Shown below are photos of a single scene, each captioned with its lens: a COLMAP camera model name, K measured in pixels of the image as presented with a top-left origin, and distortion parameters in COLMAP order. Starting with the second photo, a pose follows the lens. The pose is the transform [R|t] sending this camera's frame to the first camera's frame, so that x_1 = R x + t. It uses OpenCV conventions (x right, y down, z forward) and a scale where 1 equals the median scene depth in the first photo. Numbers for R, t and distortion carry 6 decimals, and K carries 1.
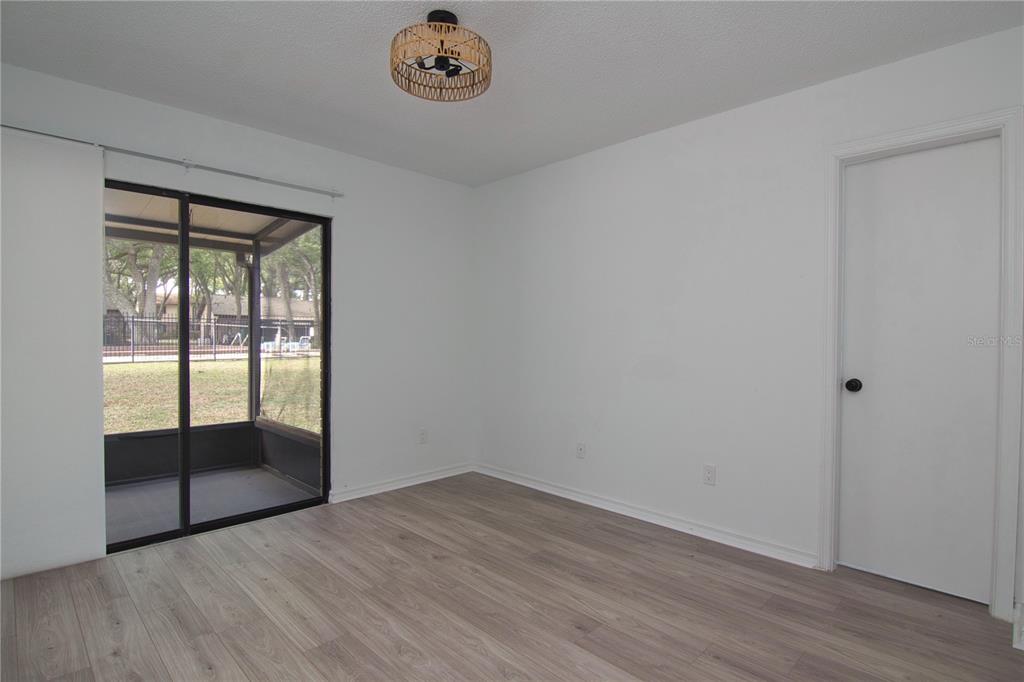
lens RADIAL K [[525.6, 0, 521.7], [0, 525.6, 338.6], [0, 0, 1]] dist [-0.012752, -0.002800]
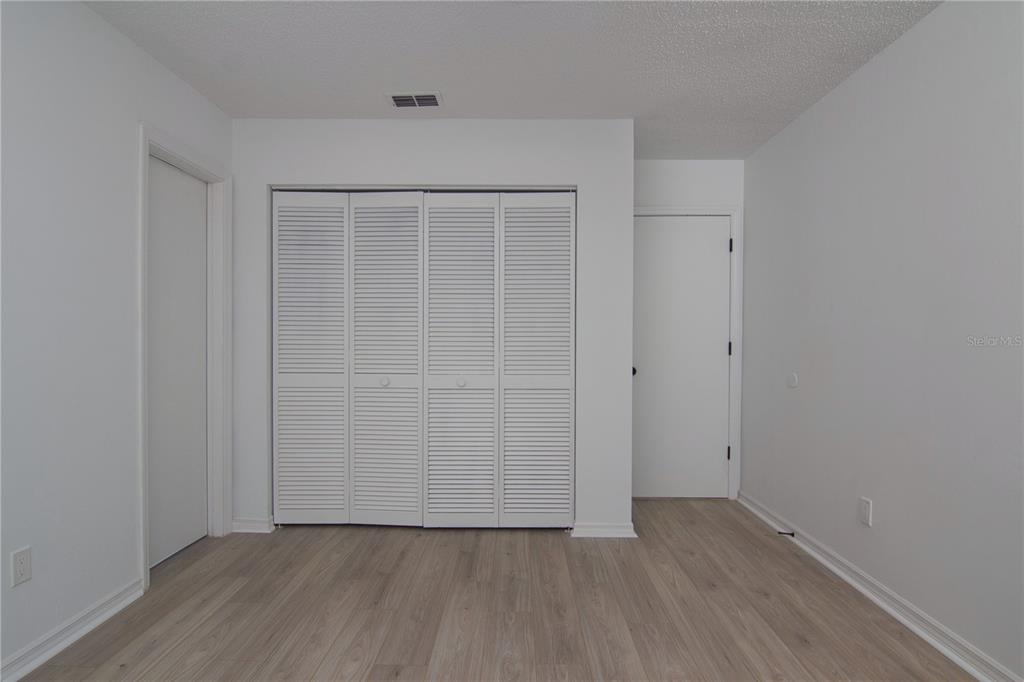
lens RADIAL K [[525.6, 0, 509.0], [0, 525.6, 341.4], [0, 0, 1]] dist [-0.012752, -0.002800]
pose [[-0.694688, -0.017578, 0.719096, -0.255934], [-0.011400, 0.999845, 0.013427, -0.003105], [-0.719221, 0.001130, -0.694781, 0.598559]]
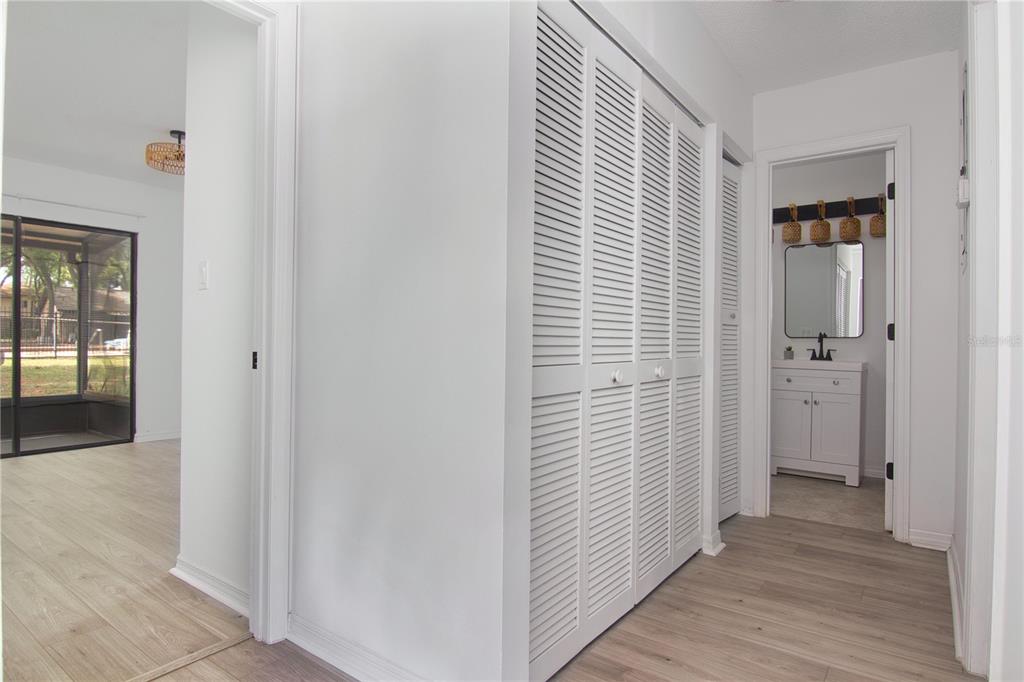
lens RADIAL K [[559.7, 0, 506.4], [0, 559.7, 339.6], [0, 0, 1]] dist [-0.006453, -0.007124]
pose [[0.989250, 0.006362, 0.146094, 0.272363], [-0.006037, 0.999978, -0.002668, 0.032375], [-0.146107, 0.001757, 0.989267, -0.413836]]
